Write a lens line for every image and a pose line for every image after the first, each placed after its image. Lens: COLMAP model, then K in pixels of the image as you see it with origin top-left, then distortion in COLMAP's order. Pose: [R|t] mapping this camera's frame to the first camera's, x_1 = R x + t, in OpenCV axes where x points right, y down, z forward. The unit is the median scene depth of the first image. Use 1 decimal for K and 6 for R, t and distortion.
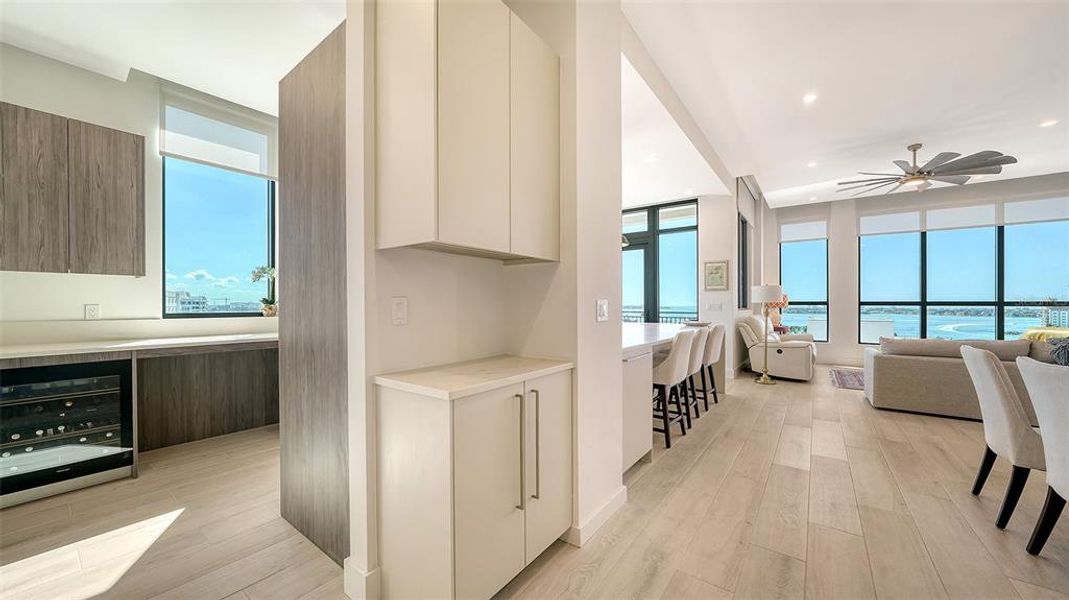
lens RADIAL K [[374.1, 0, 529.4], [0, 374.1, 303.2], [0, 0, 1]] dist [-0.009857, 0.000071]
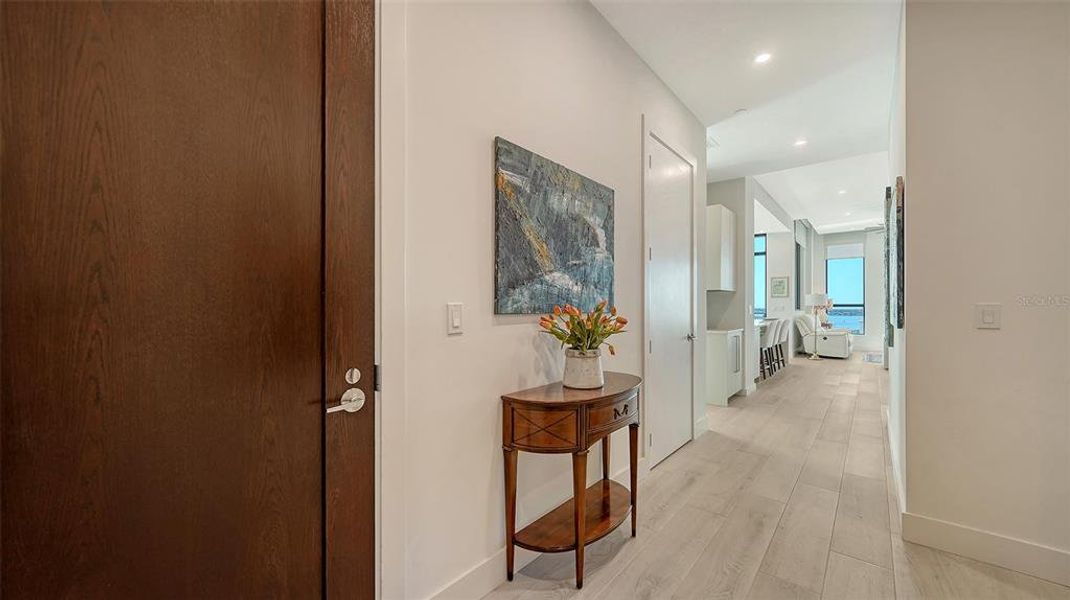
lens RADIAL K [[413.2, 0, 516.3], [0, 413.2, 304.8], [0, 0, 1]] dist [-0.000988, 0.000710]
pose [[0.998330, -0.000204, -0.057766, -0.431009], [0.000312, 0.999998, 0.001853, -0.007170], [0.057765, -0.001868, 0.998328, -0.667290]]
